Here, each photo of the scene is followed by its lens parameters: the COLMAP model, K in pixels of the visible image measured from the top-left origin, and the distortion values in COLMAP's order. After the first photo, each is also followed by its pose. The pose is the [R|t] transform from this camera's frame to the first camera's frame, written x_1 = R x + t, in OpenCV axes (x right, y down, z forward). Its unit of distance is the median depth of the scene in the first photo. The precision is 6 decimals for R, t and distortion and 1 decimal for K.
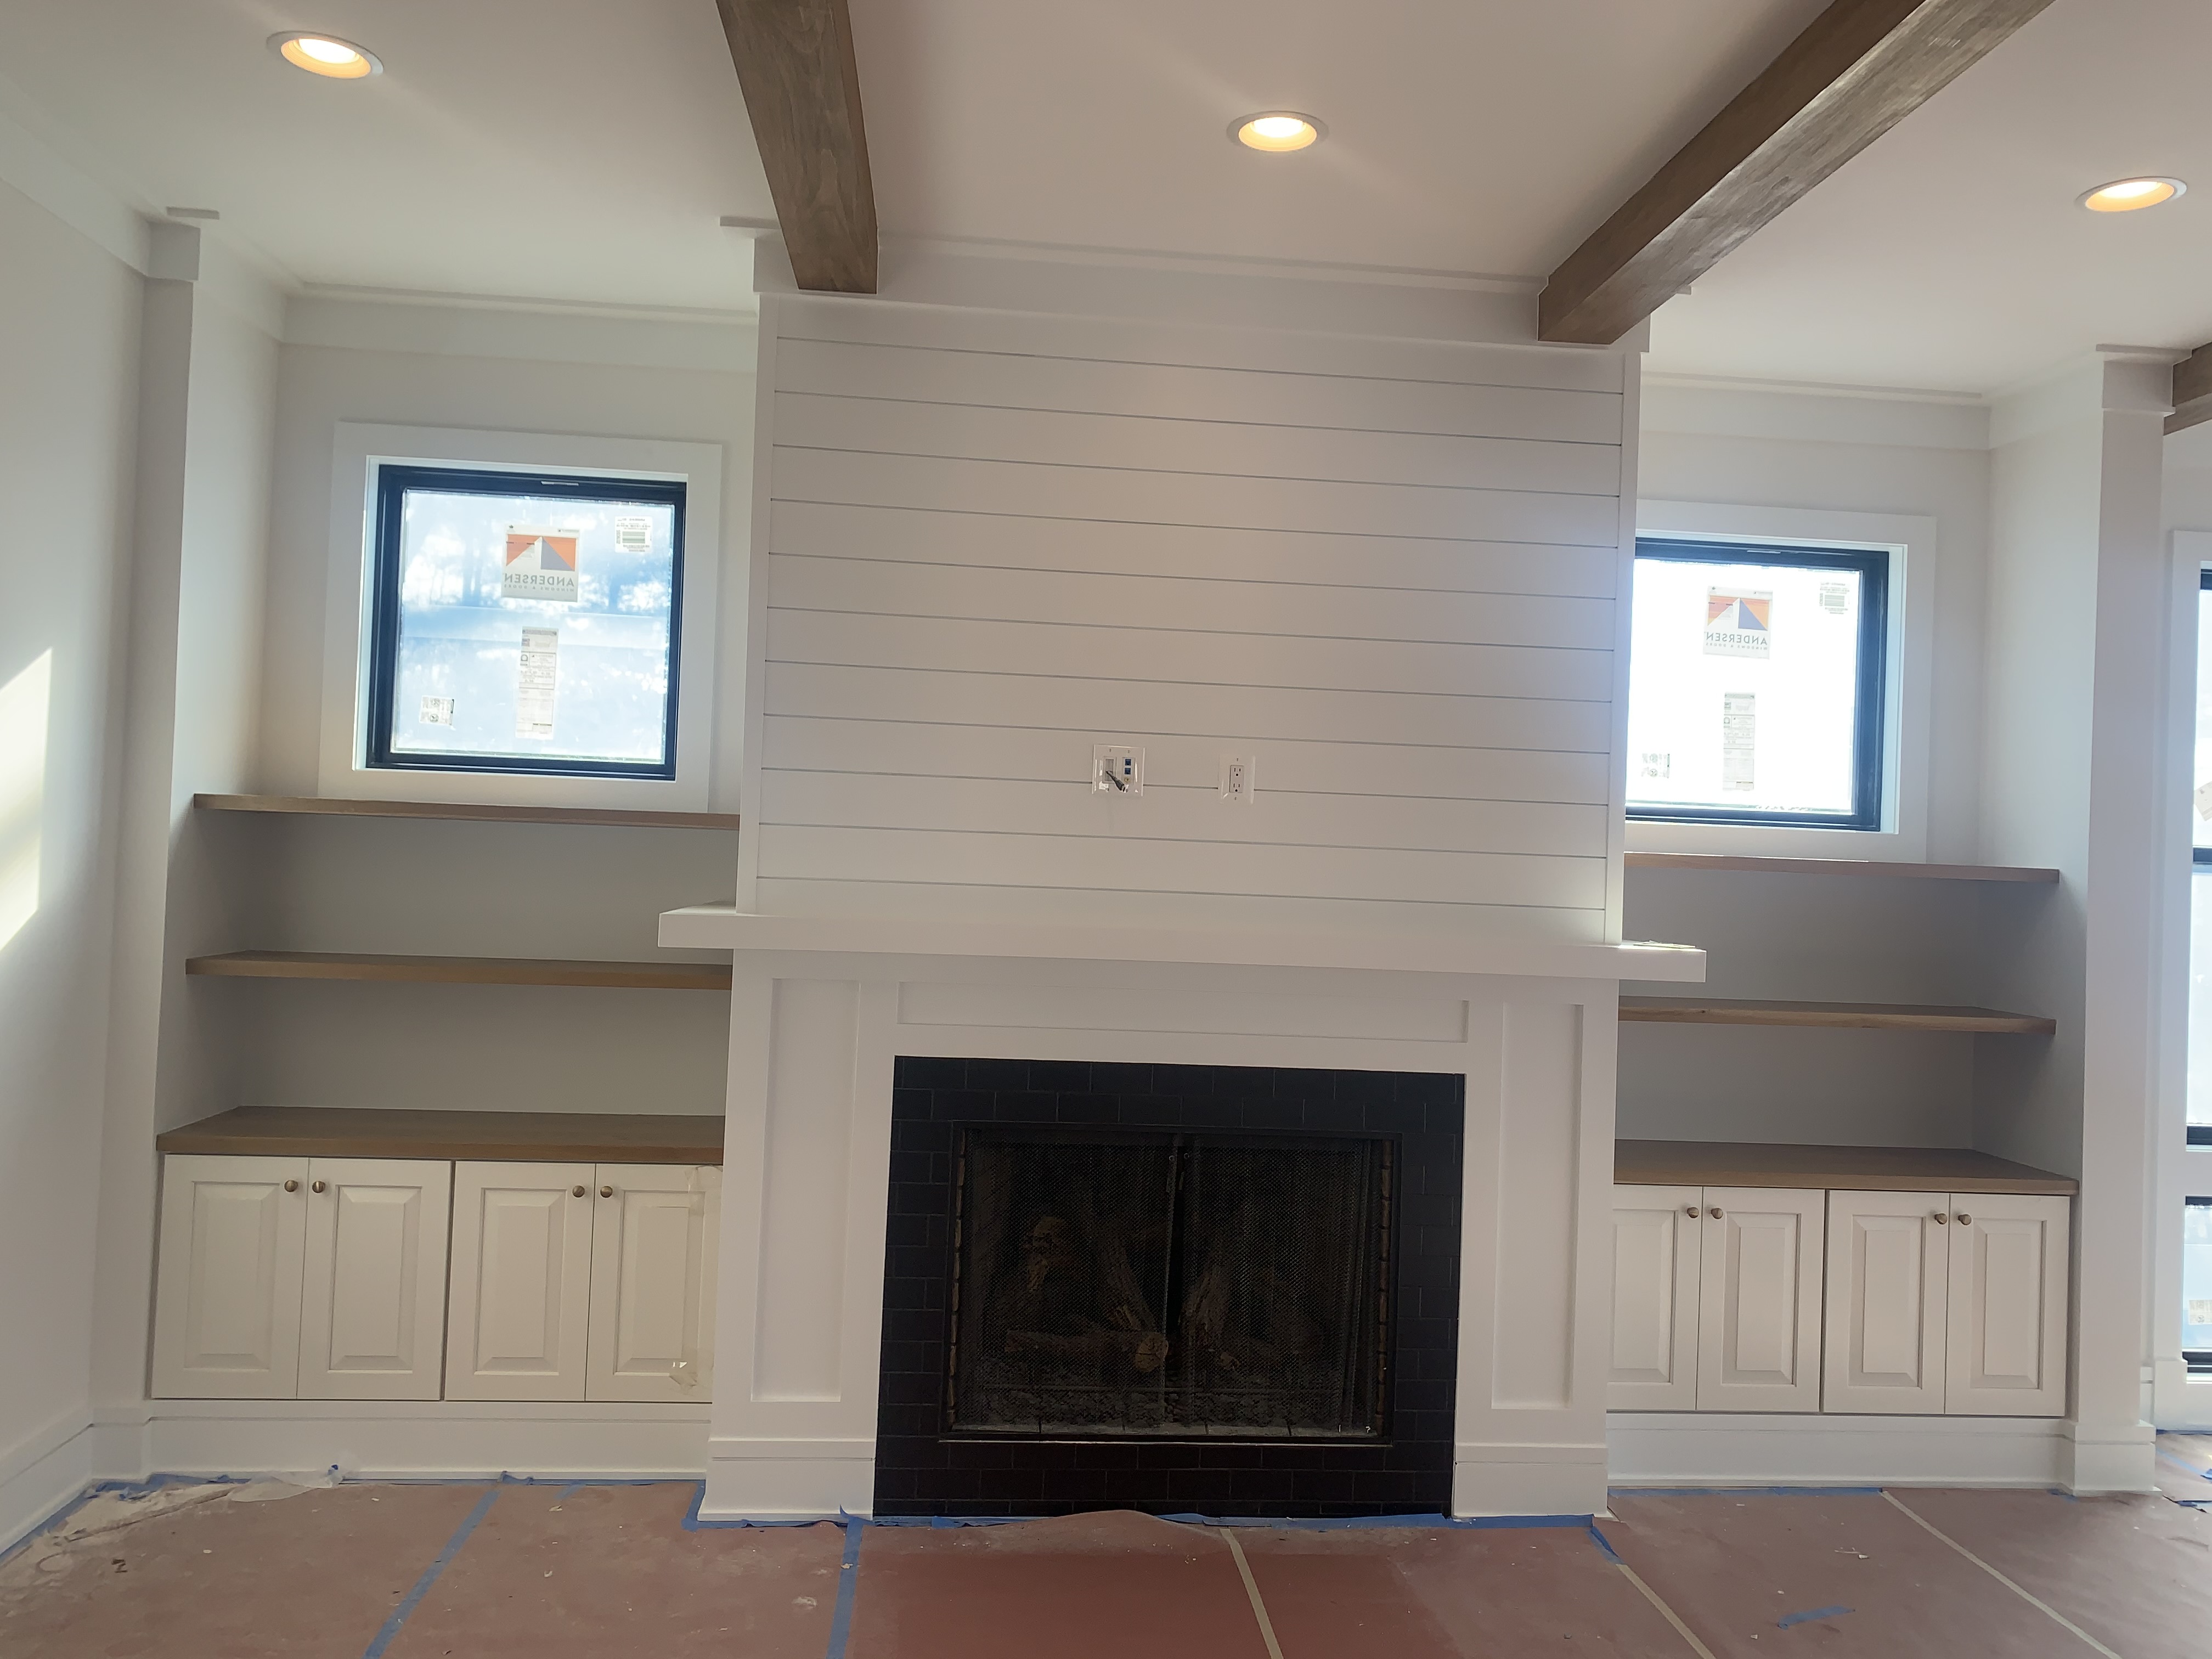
lens RADIAL K [[1457.7, 0, 1100.9], [0, 1457.7, 838.1], [0, 0, 1]] dist [-0.000326, -0.002424]
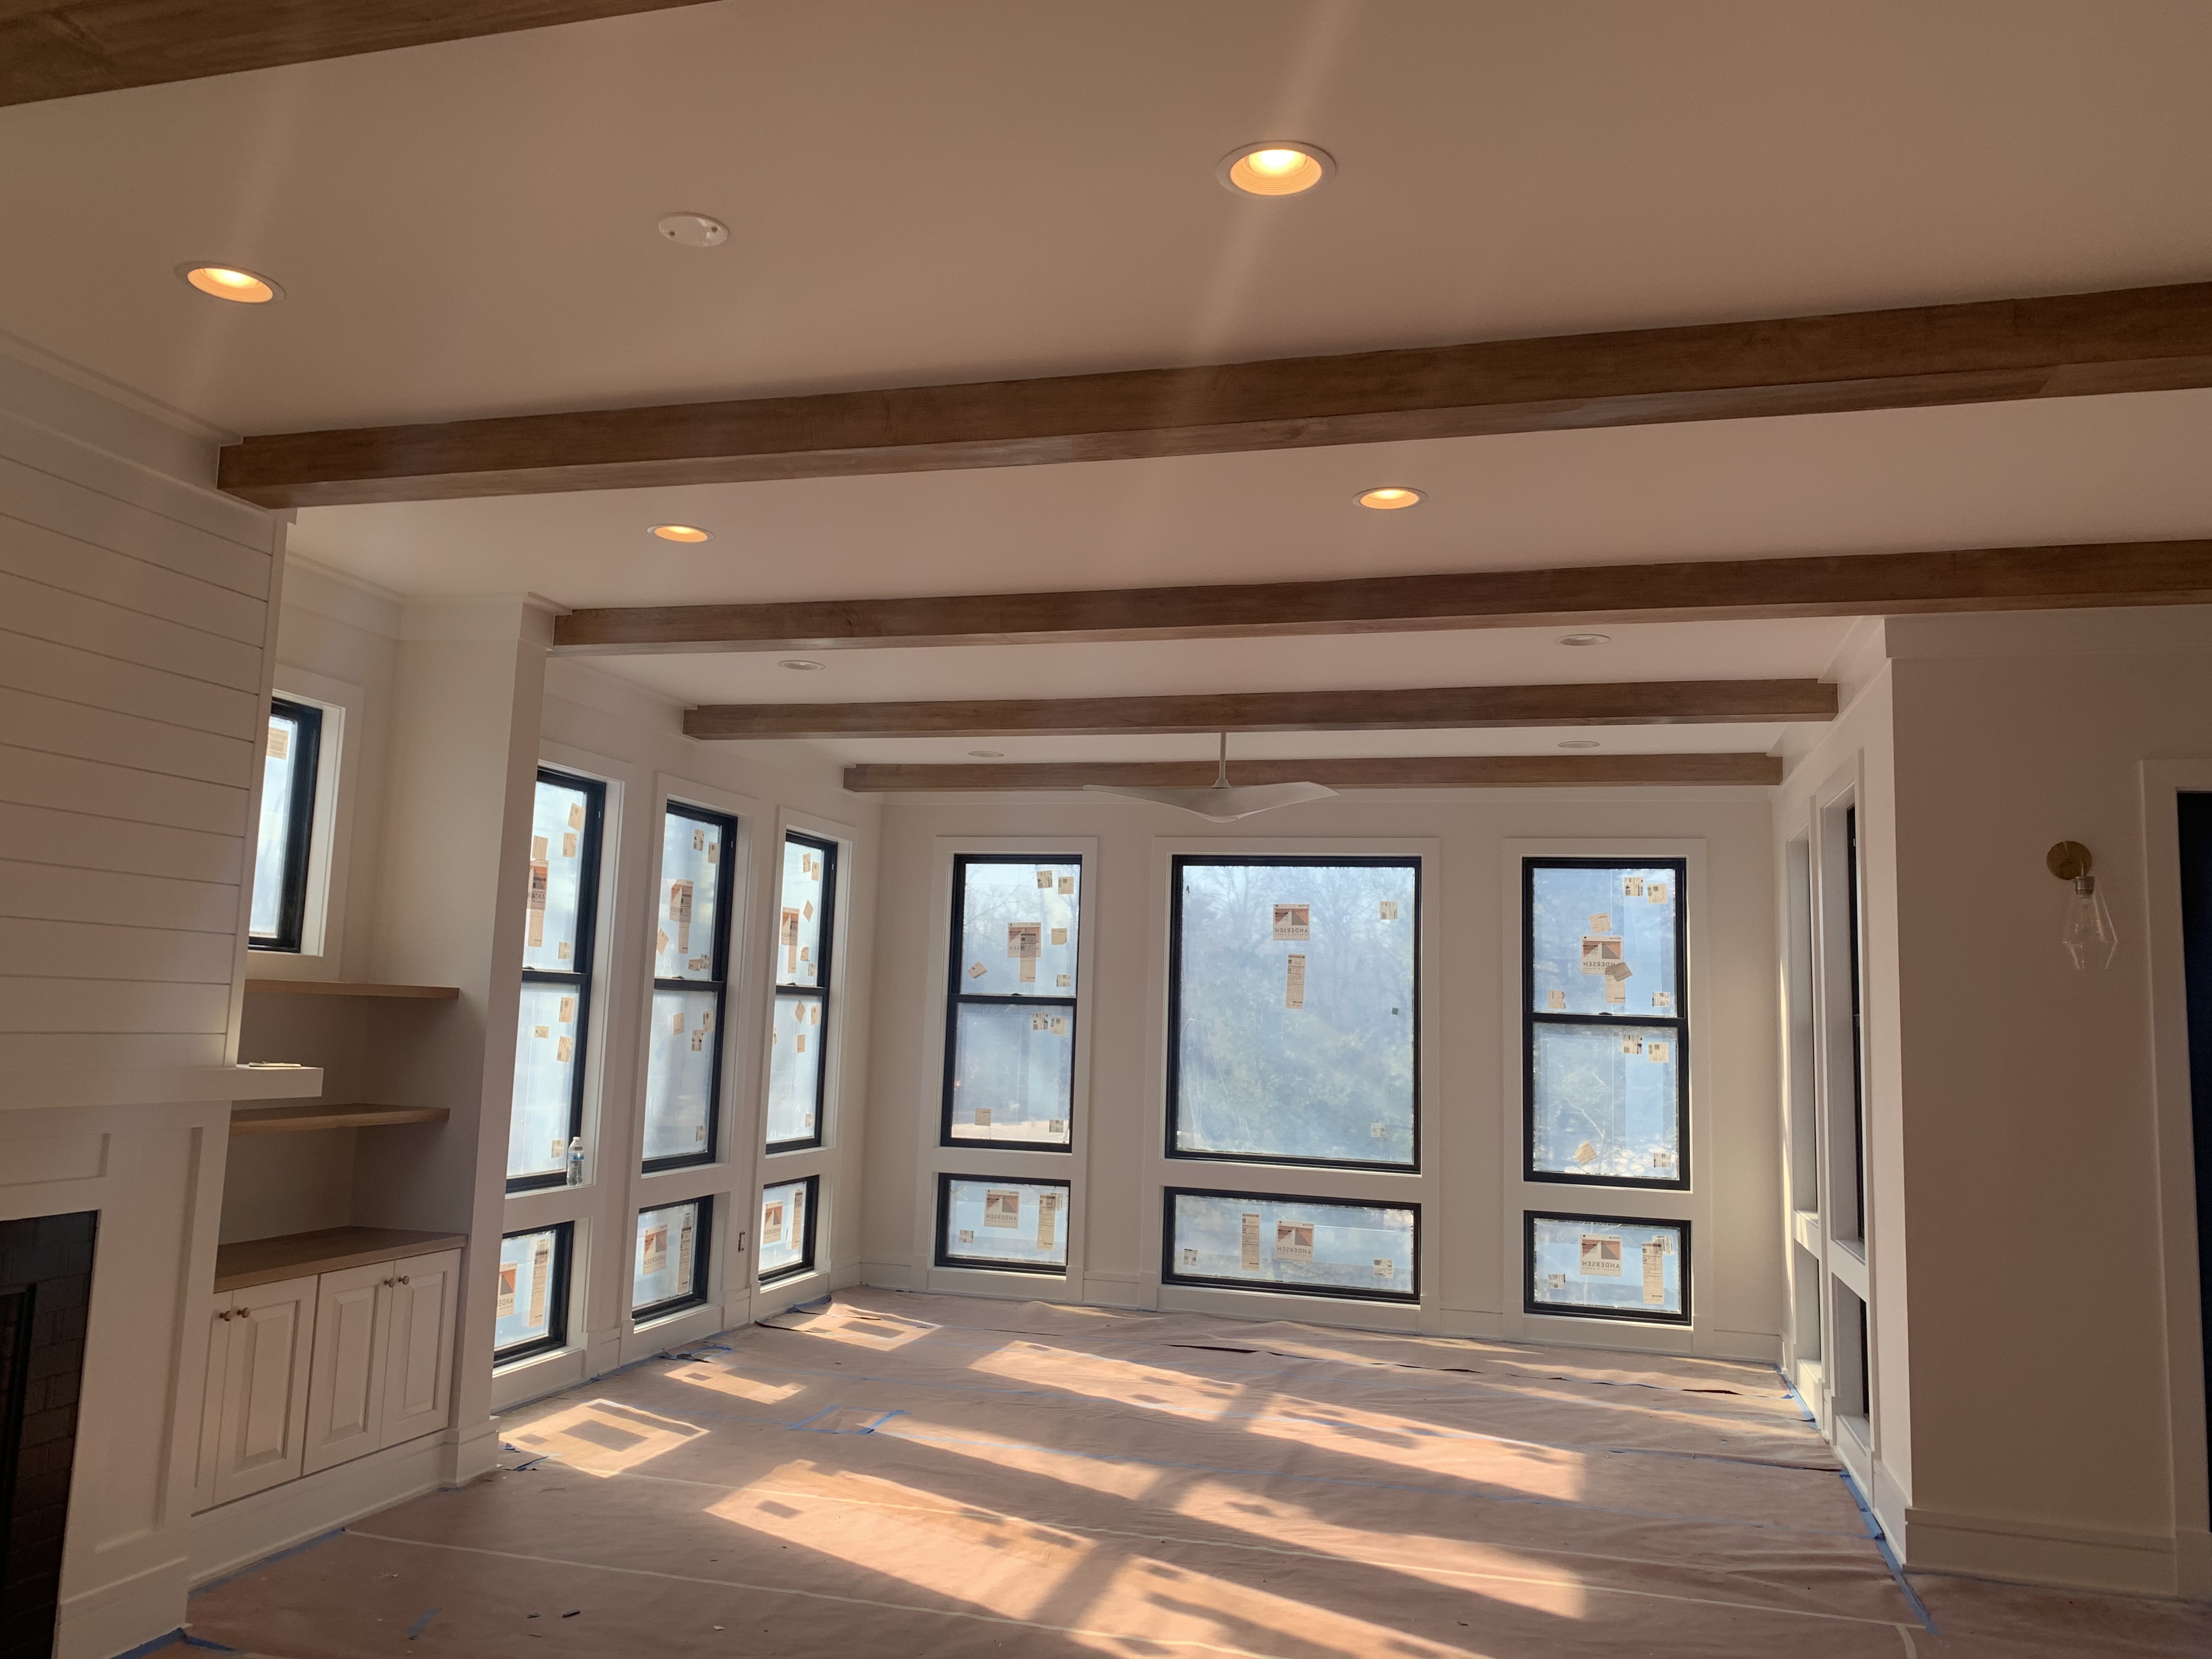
lens RADIAL K [[1671.0, 0, 1104.5], [0, 1671.0, 820.3], [0, 0, 1]] dist [0.008345, 0.003286]
pose [[0.349242, 0.080468, 0.933571, -0.537421], [-0.021908, 0.996735, -0.077717, -0.024266], [-0.936776, 0.006690, 0.349865, -0.038248]]
